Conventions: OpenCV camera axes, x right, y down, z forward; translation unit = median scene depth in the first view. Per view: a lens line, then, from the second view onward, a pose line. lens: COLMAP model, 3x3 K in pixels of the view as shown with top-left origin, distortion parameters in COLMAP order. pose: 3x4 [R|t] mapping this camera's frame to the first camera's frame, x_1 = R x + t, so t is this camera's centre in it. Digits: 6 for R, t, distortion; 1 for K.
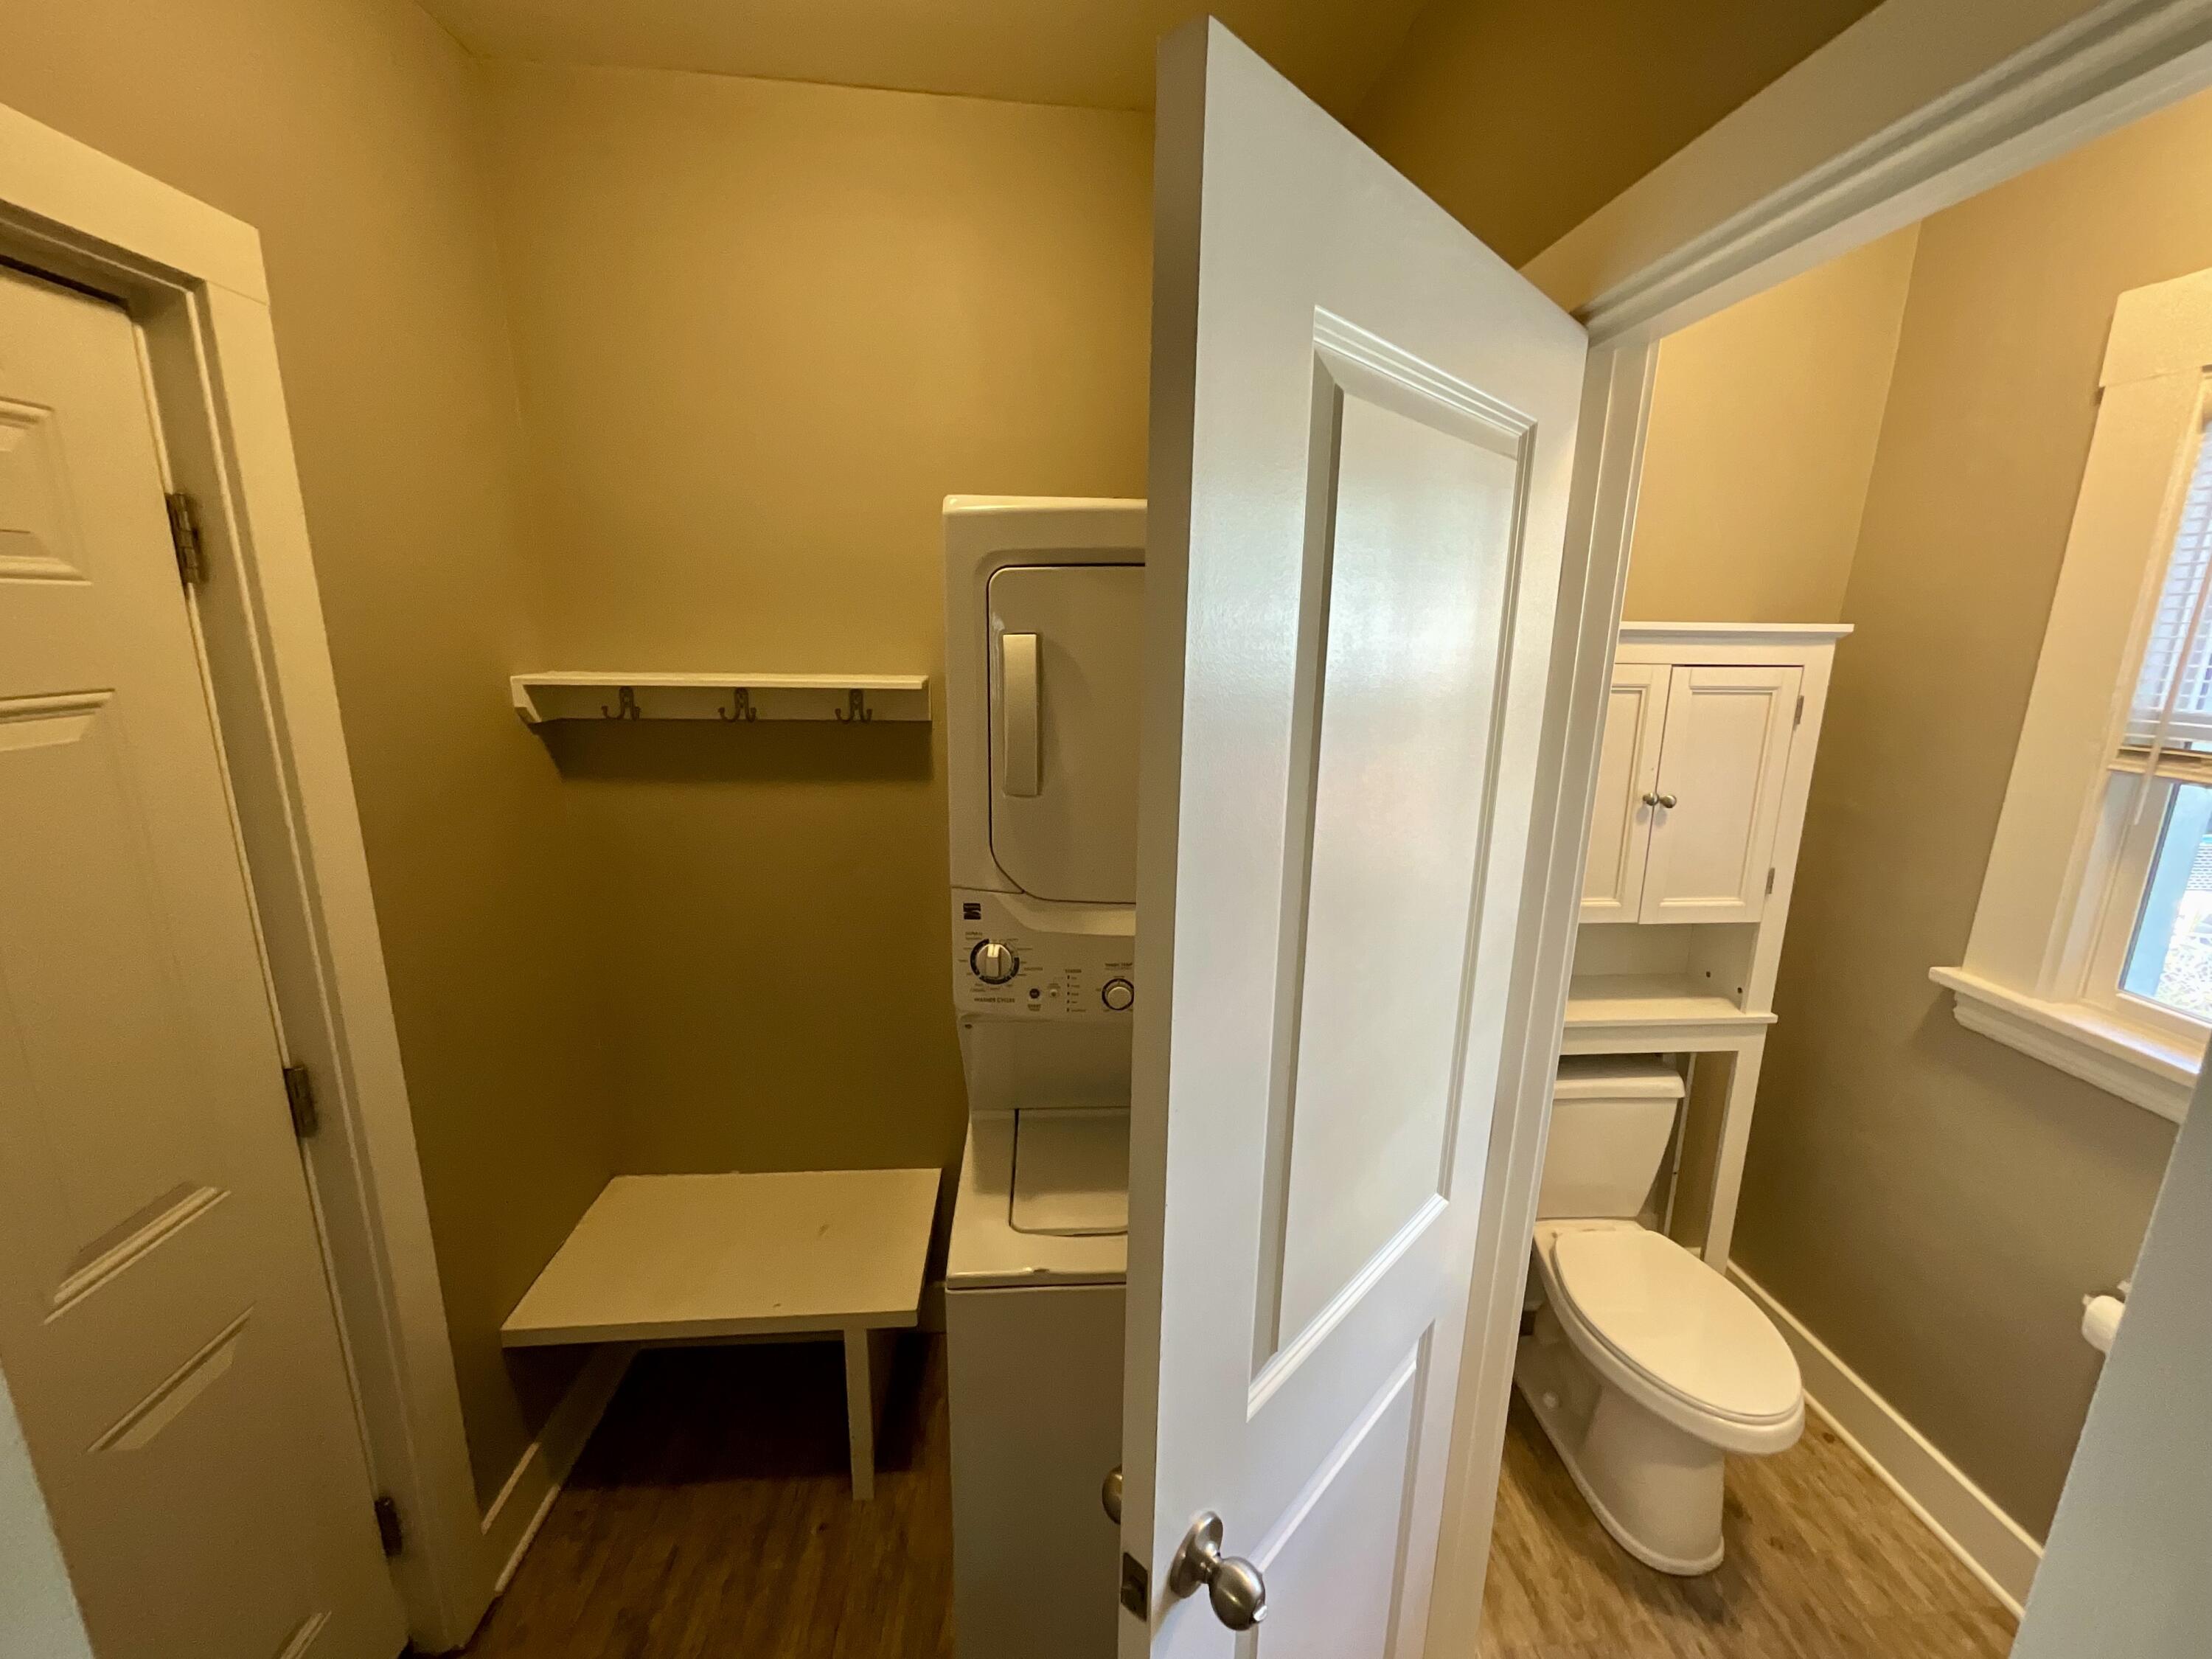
lens RADIAL K [[892.7, 0, 1093.1], [0, 892.7, 833.4], [0, 0, 1]] dist [-0.002633, 0.000200]
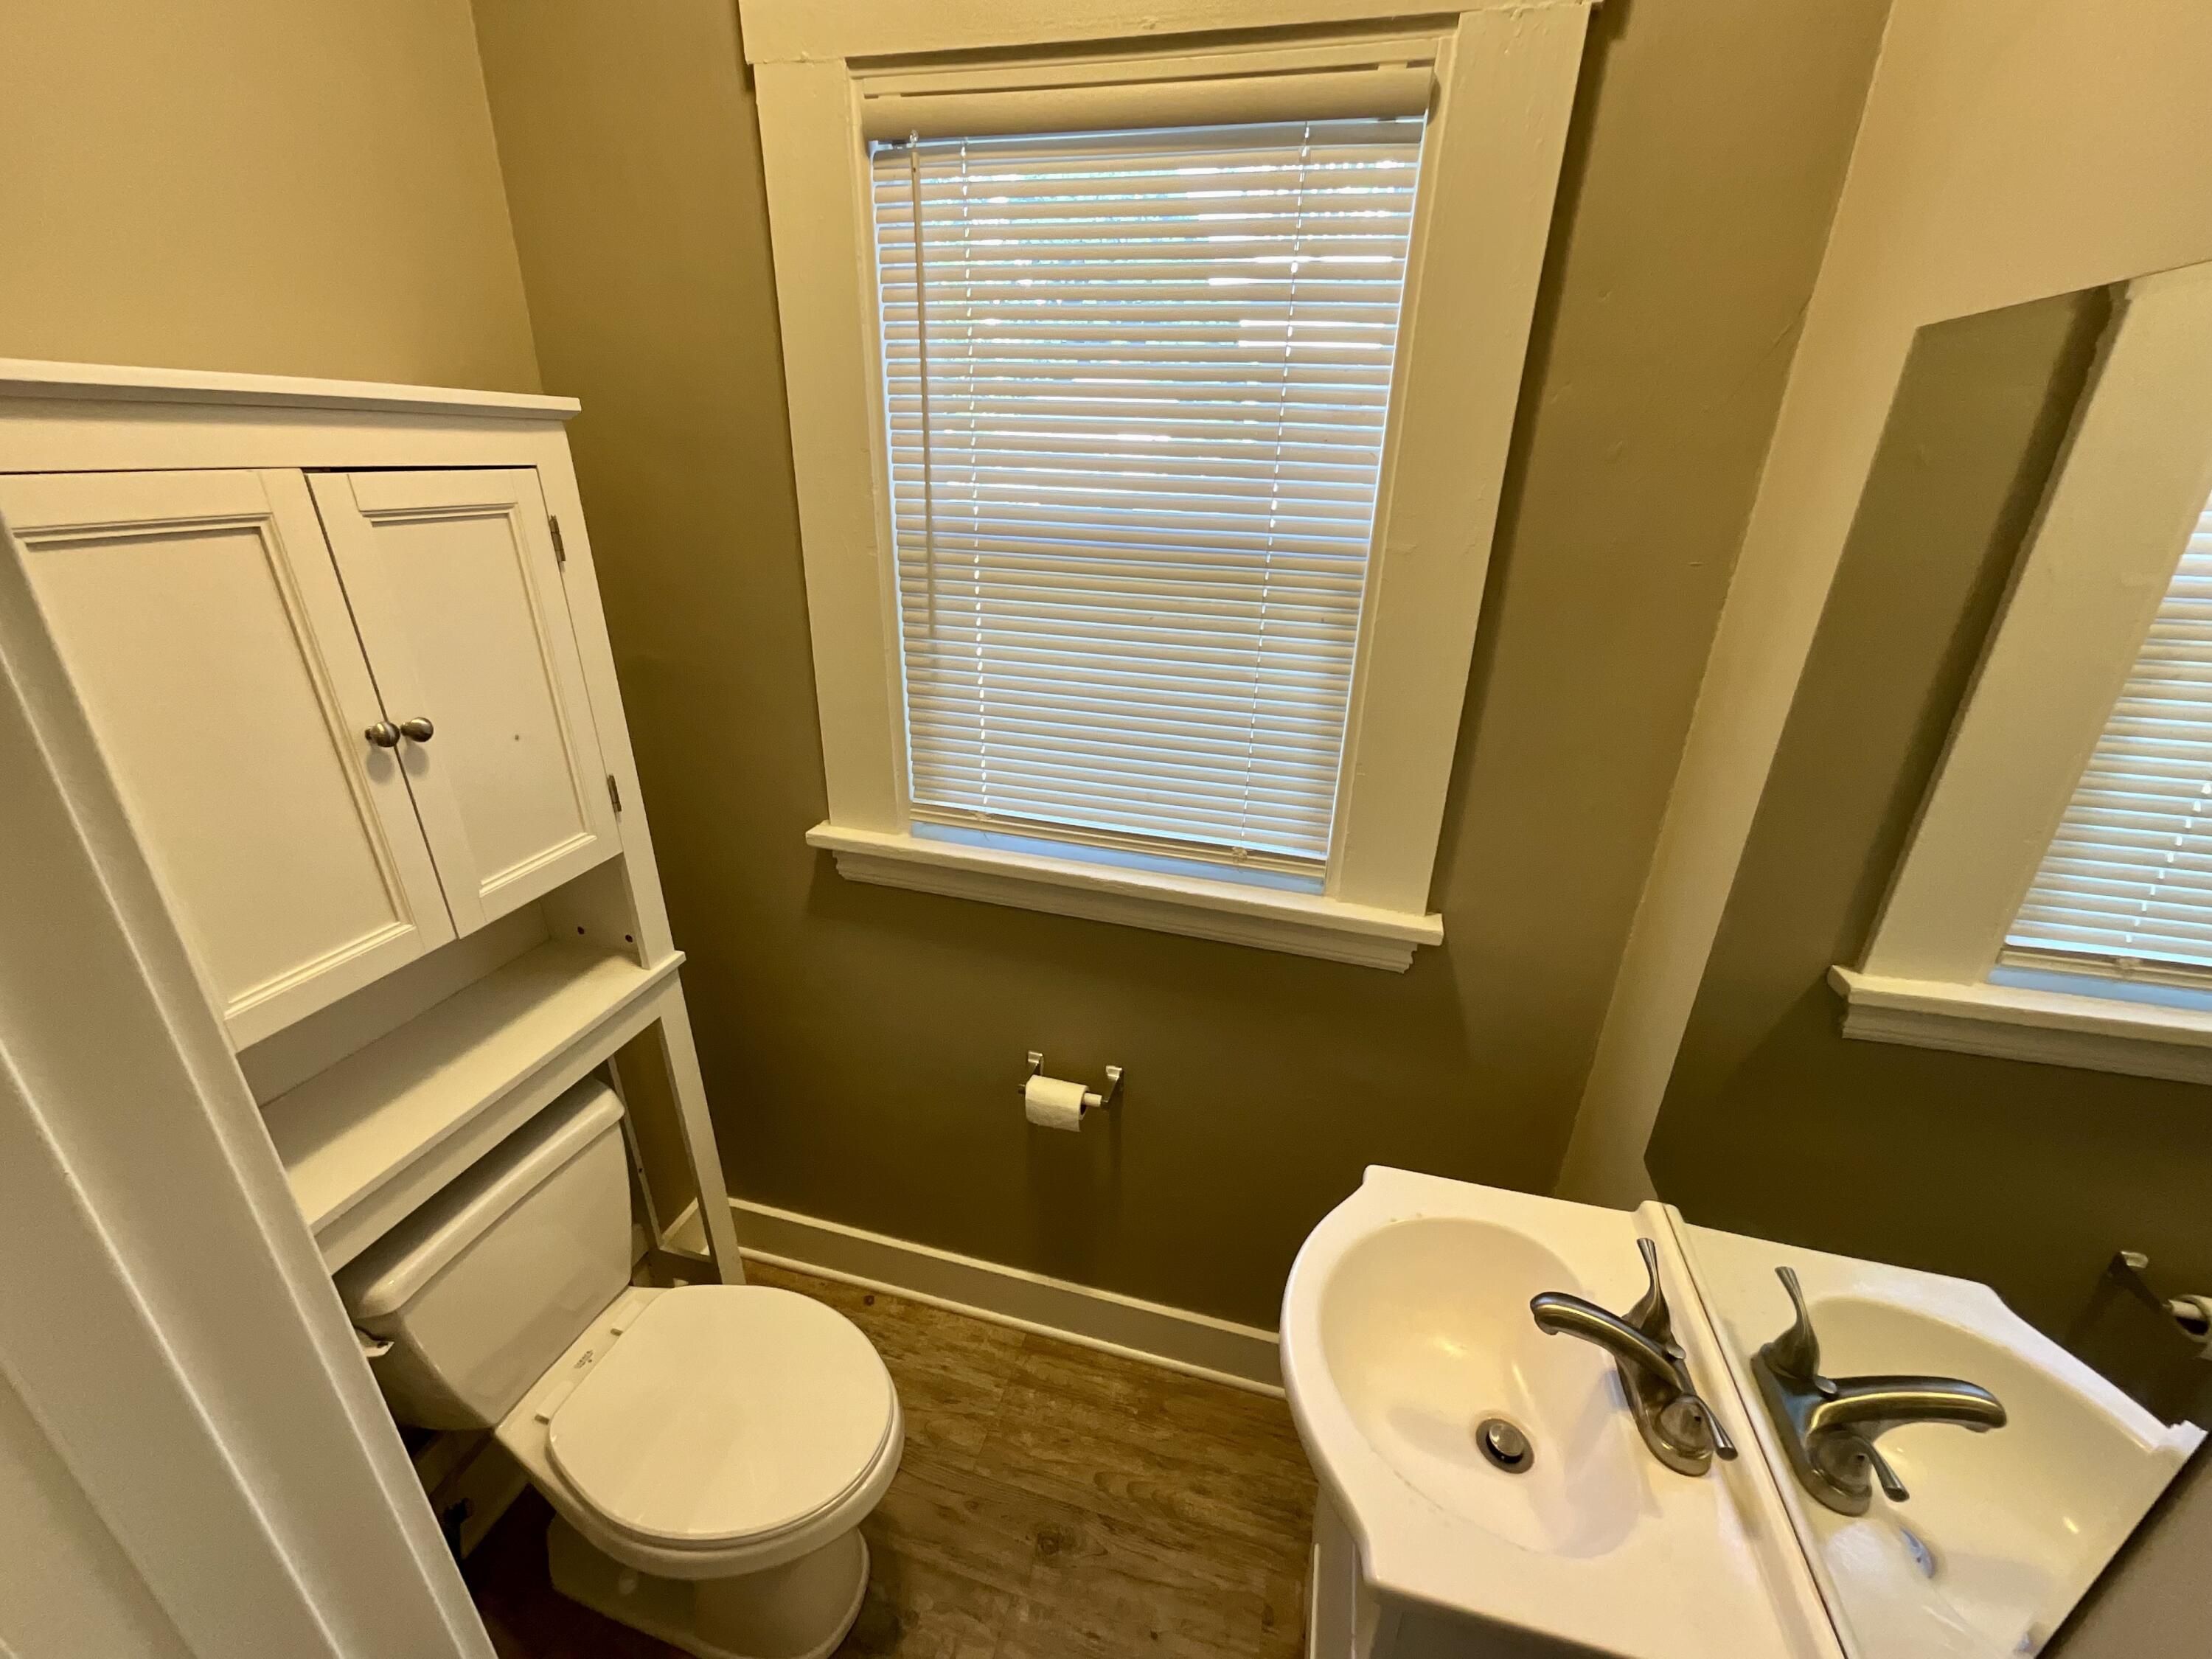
lens RADIAL K [[892.7, 0, 1109.9], [0, 892.7, 842.2], [0, 0, 1]] dist [-0.002633, 0.000200]
pose [[0.327138, -0.379549, 0.865403, 0.277169], [0.191069, 0.923445, 0.332778, -0.072982], [-0.925459, 0.056487, 0.374614, 0.393753]]
